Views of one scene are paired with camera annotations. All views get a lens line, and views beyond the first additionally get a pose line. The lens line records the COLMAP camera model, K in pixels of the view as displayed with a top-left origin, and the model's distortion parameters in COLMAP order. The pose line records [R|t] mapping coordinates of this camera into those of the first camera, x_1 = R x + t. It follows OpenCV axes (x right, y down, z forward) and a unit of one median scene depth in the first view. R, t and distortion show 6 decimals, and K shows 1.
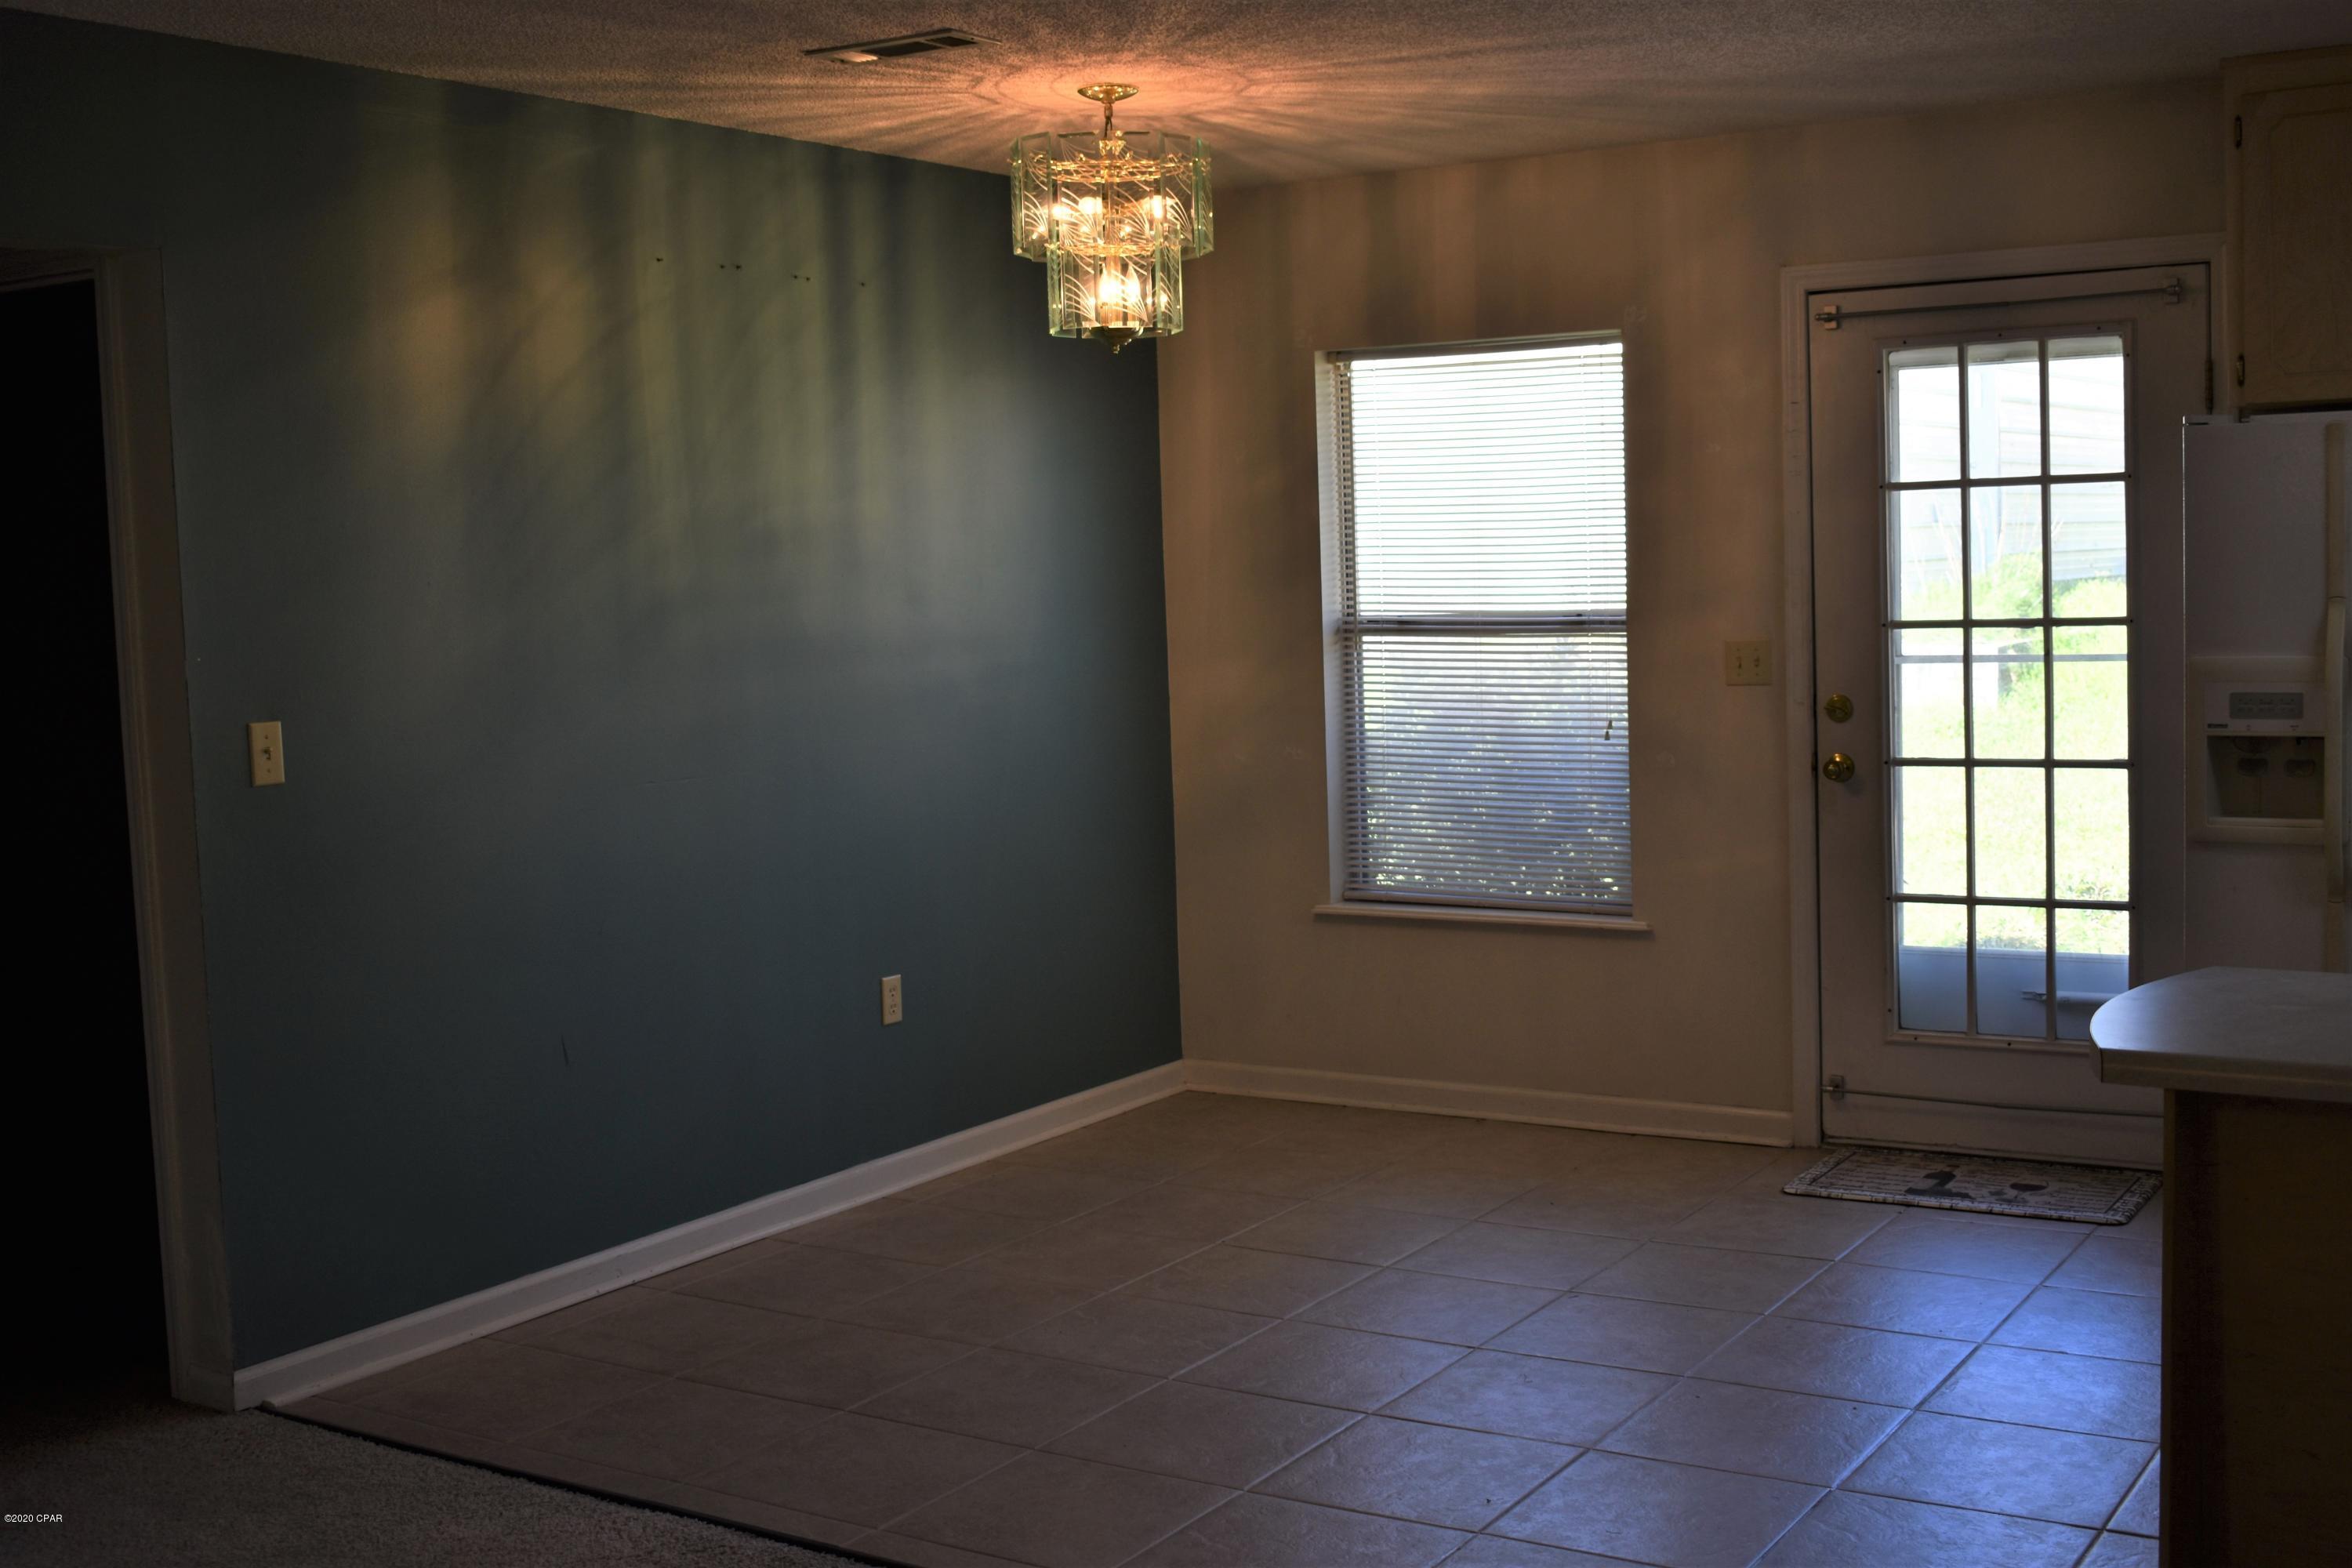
lens RADIAL K [[2677.3, 0, 1183.4], [0, 2677.3, 783.0], [0, 0, 1]] dist [-0.017710, 0.000000]
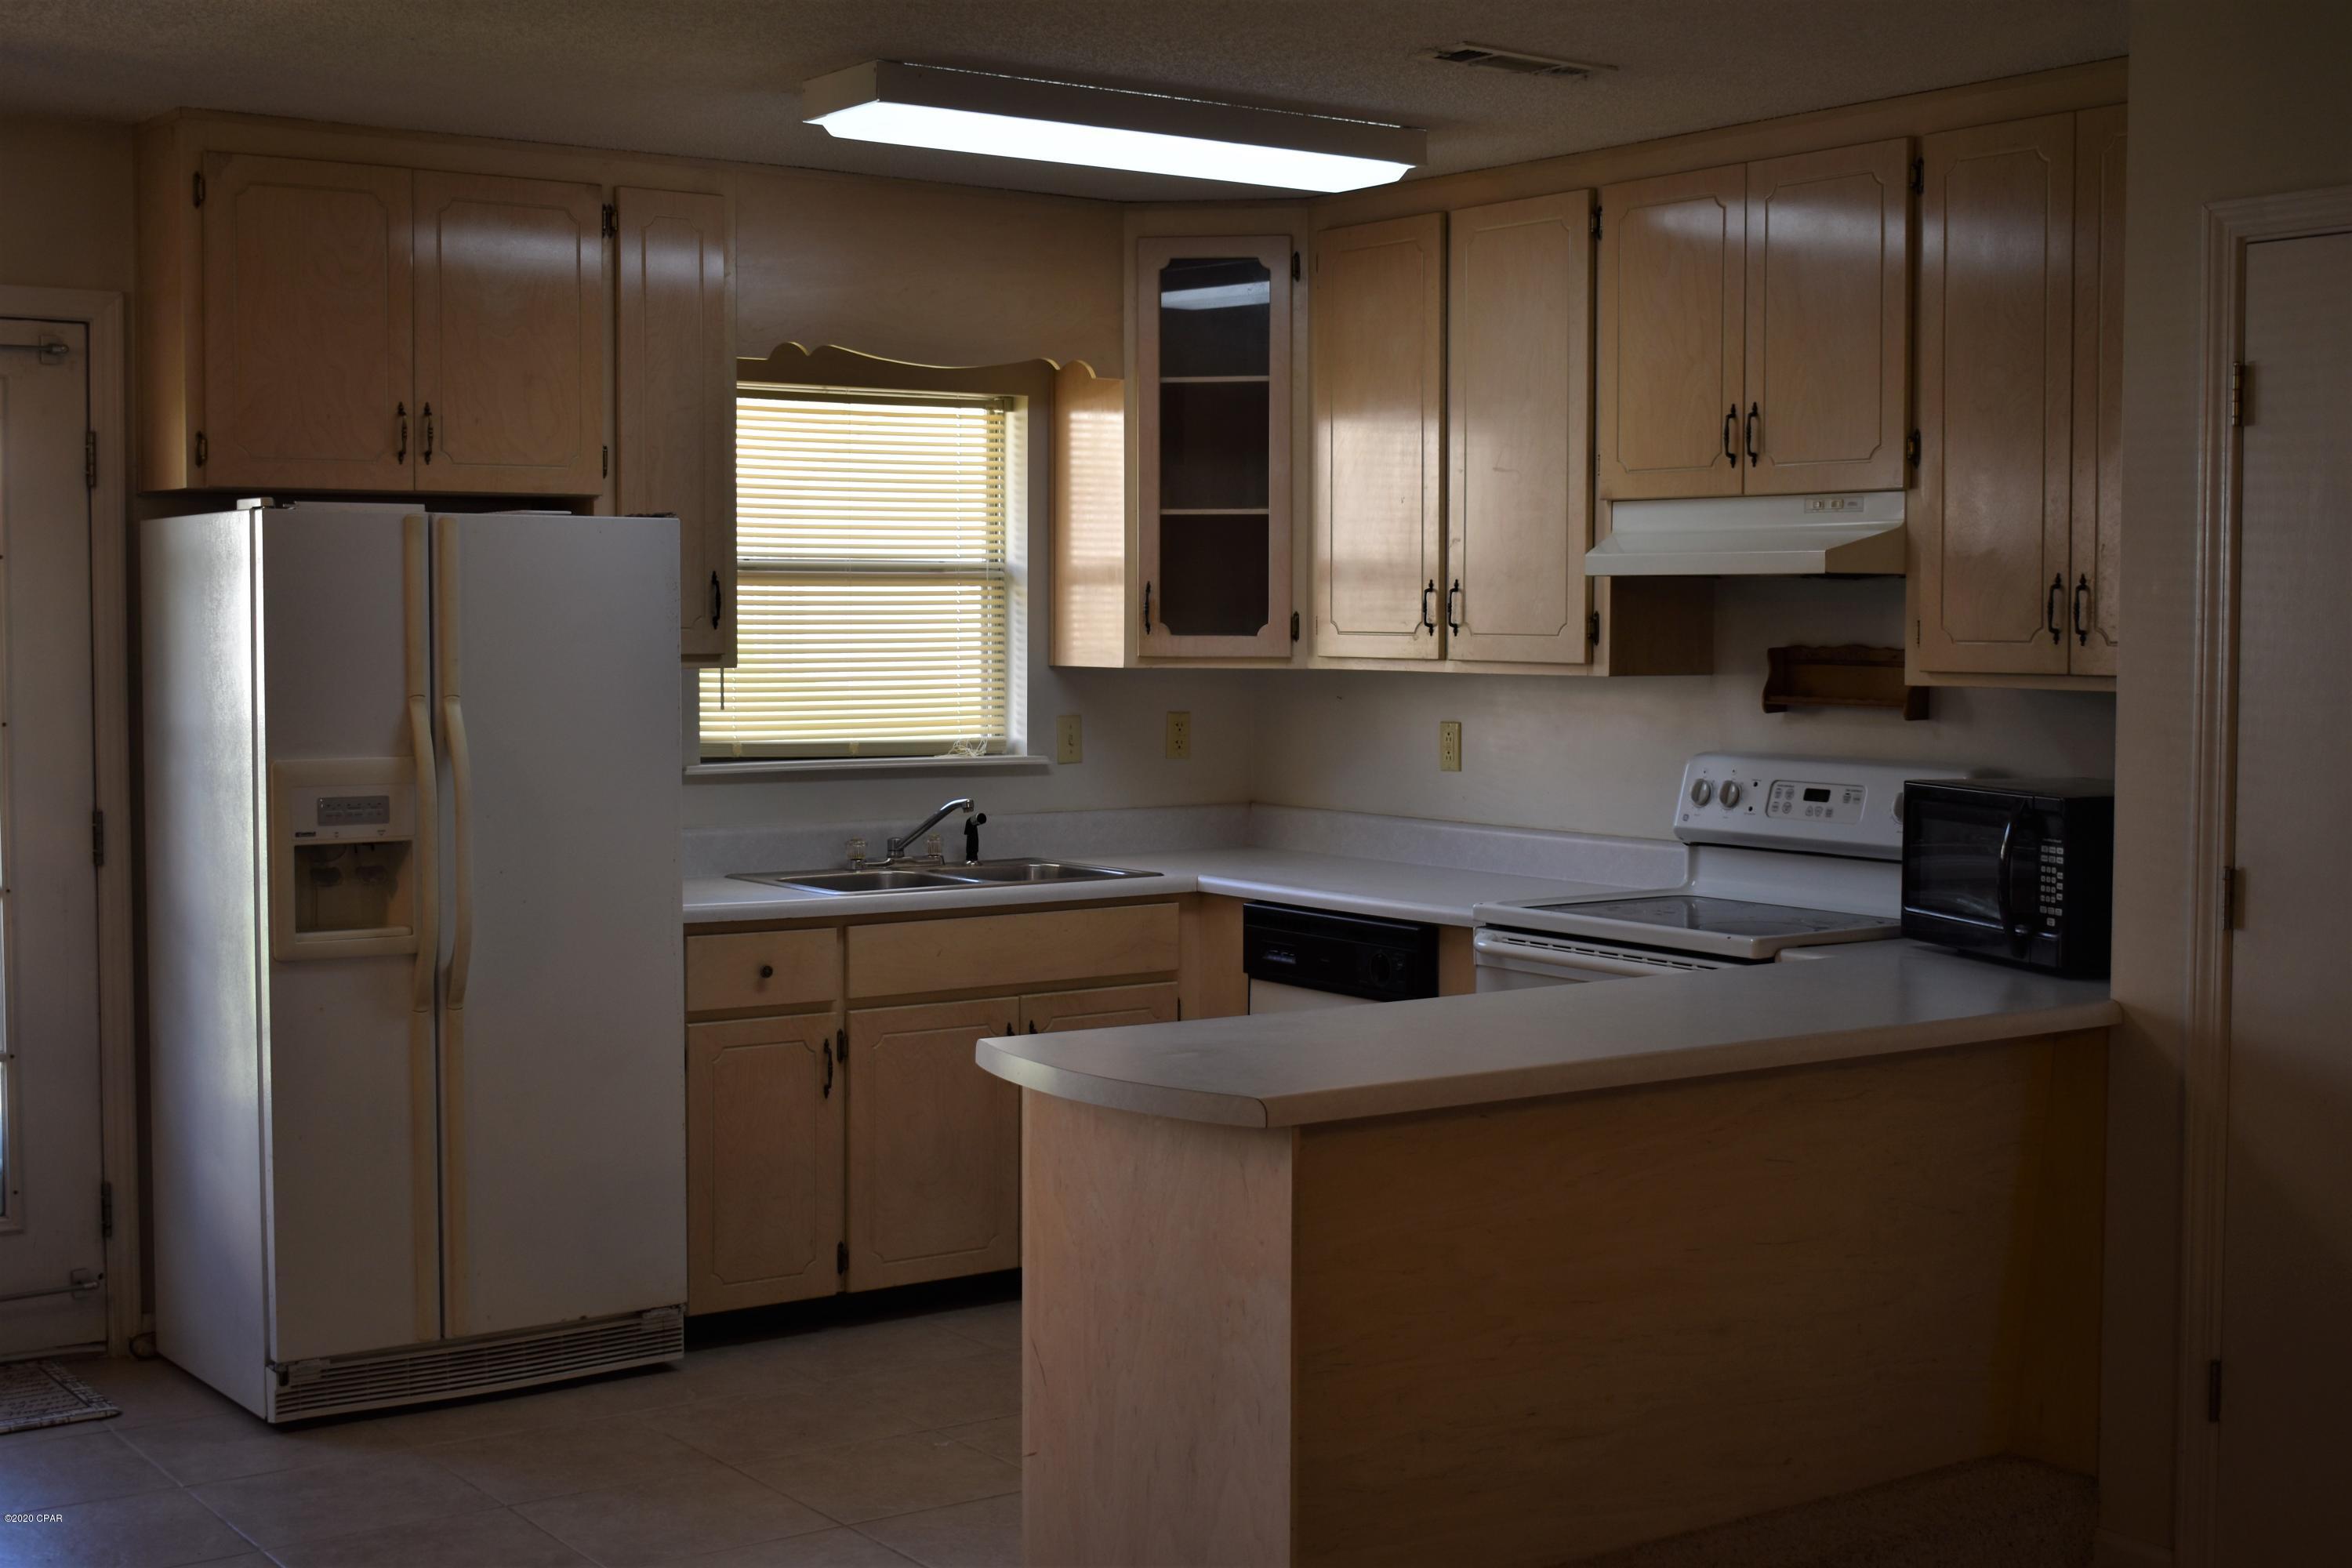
lens RADIAL K [[3167.1, 0, 1176.5], [0, 3167.1, 778.3], [0, 0, 1]] dist [0.005080, 0.000000]
pose [[0.410397, -0.018432, 0.911721, -0.417795], [0.063462, 0.997949, -0.008391, -0.010586], [-0.909696, 0.061303, 0.410725, 0.232630]]
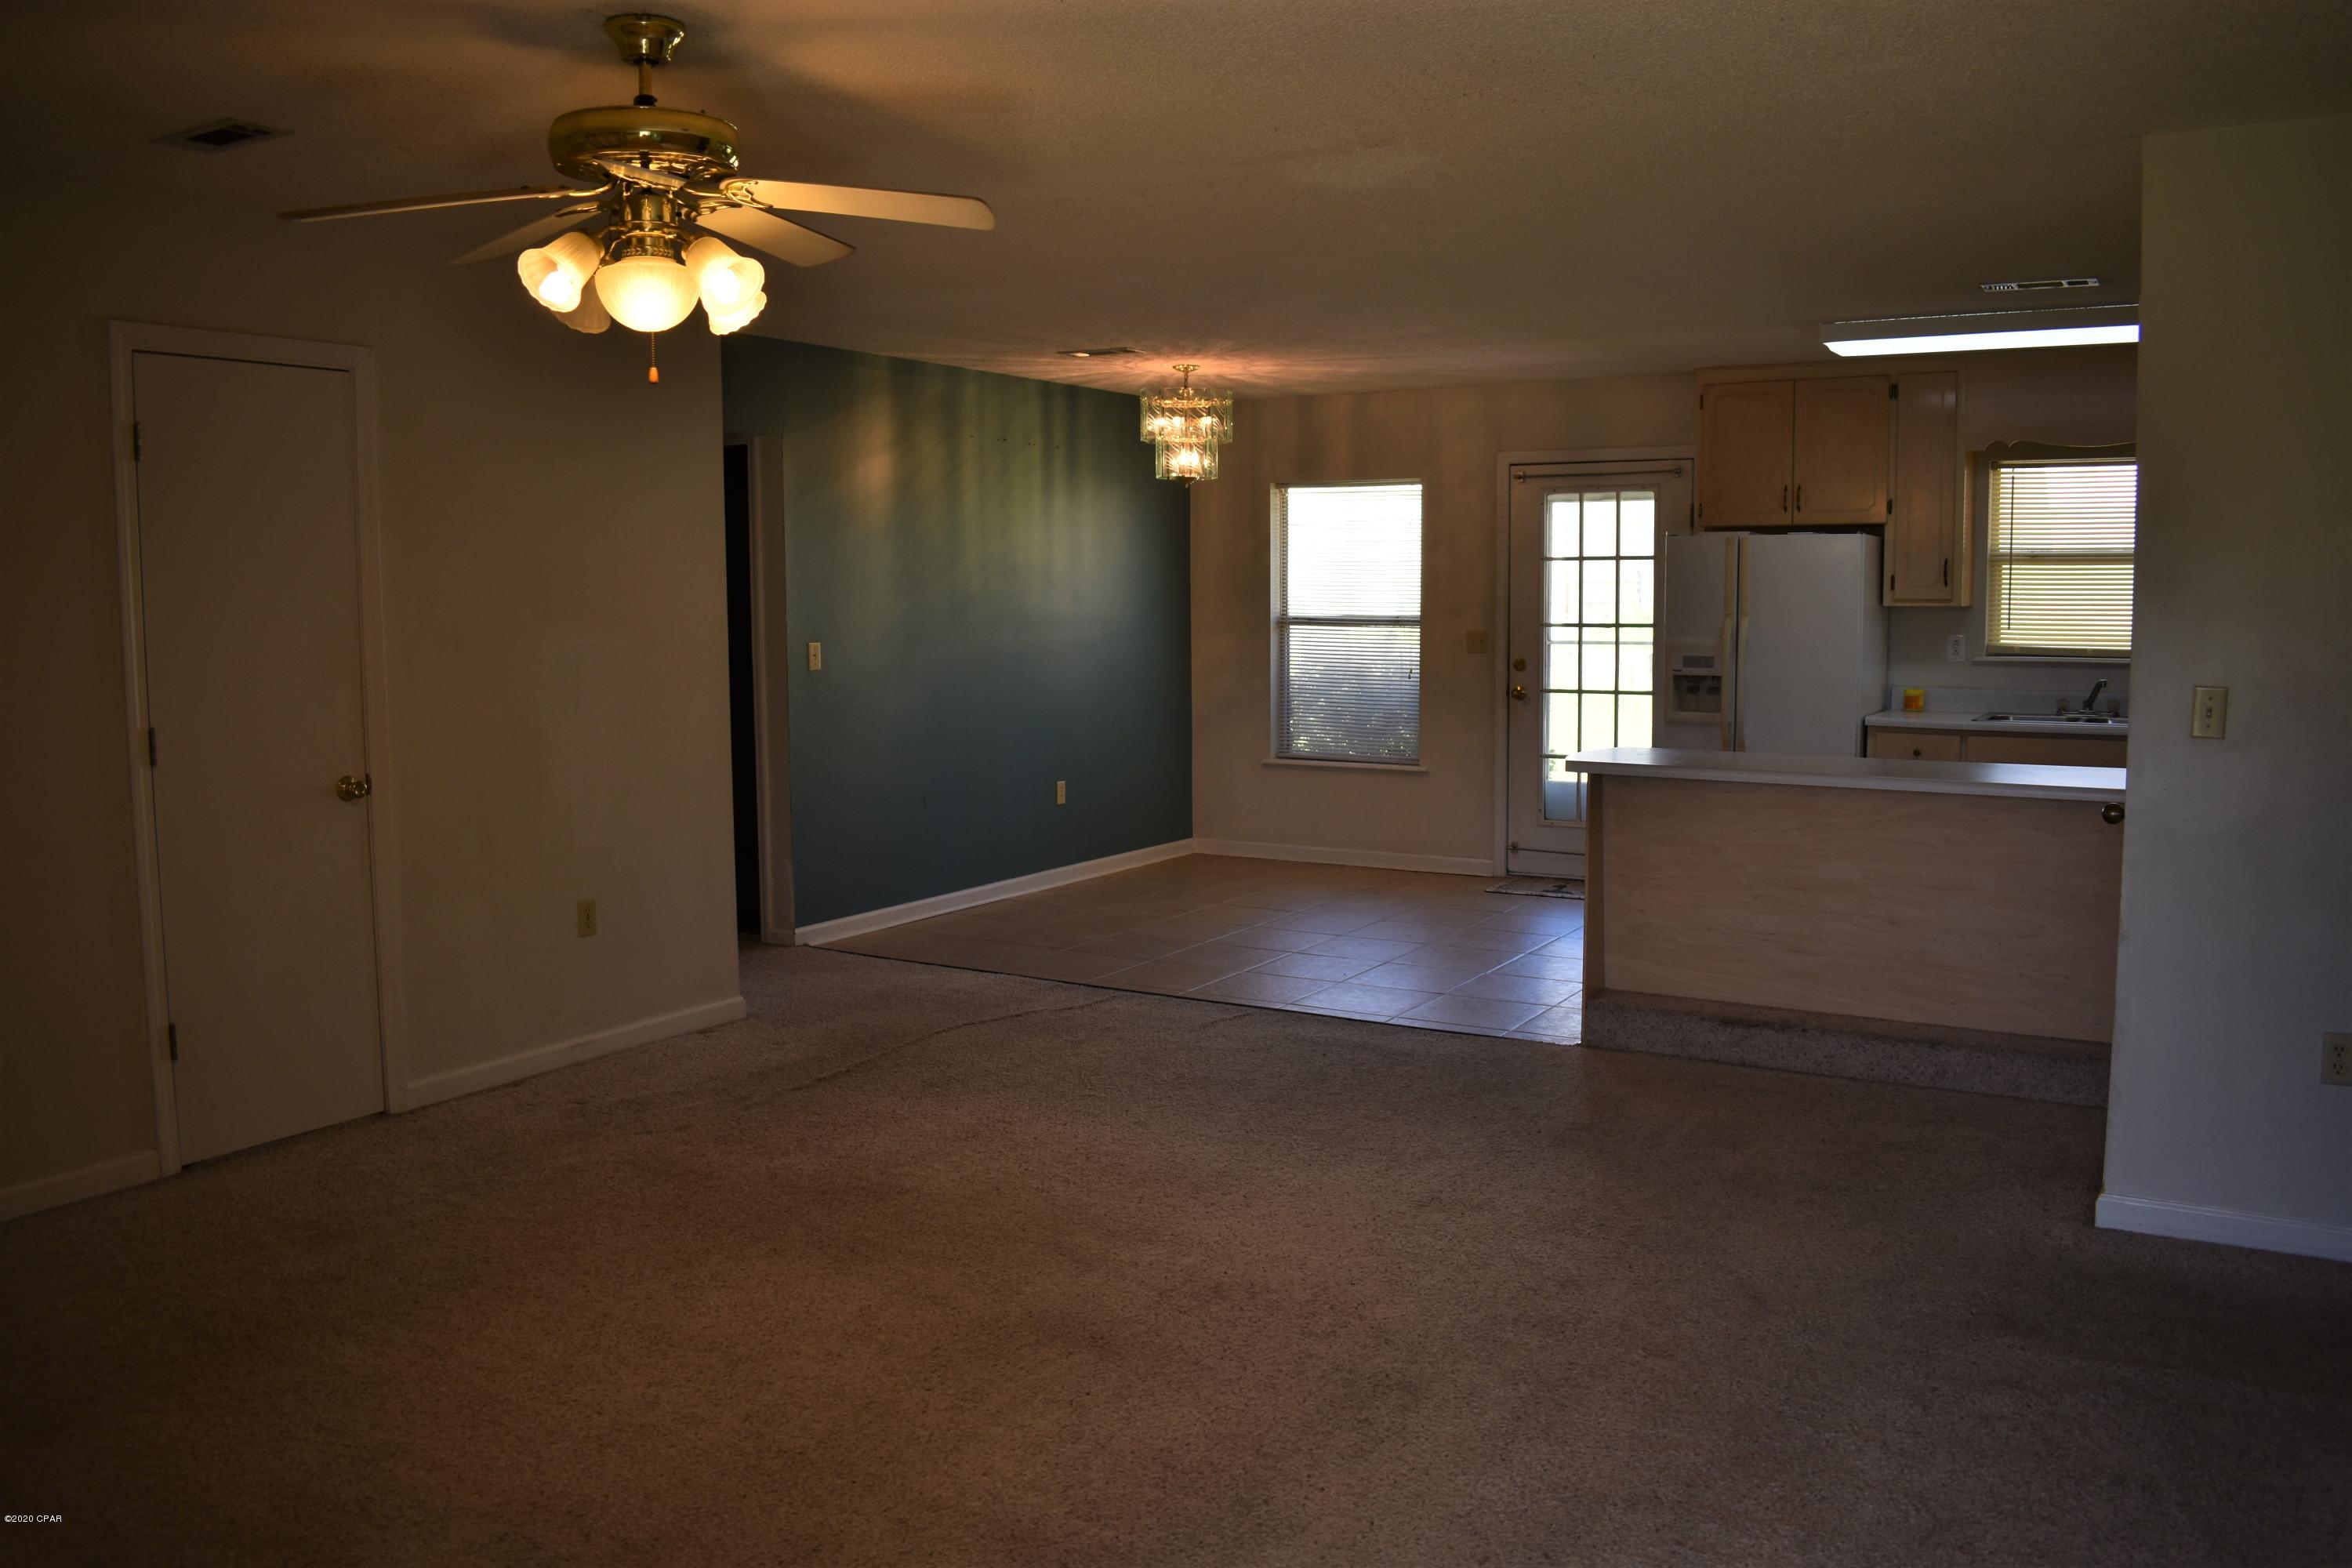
lens RADIAL K [[1871.1, 0, 1173.4], [0, 1871.1, 785.5], [0, 0, 1]] dist [-0.062865, -0.002190]
pose [[0.999452, 0.025641, 0.020953, -0.054963], [-0.026022, 0.999498, 0.018092, 0.048918], [-0.020479, -0.018627, 0.999617, -0.468882]]
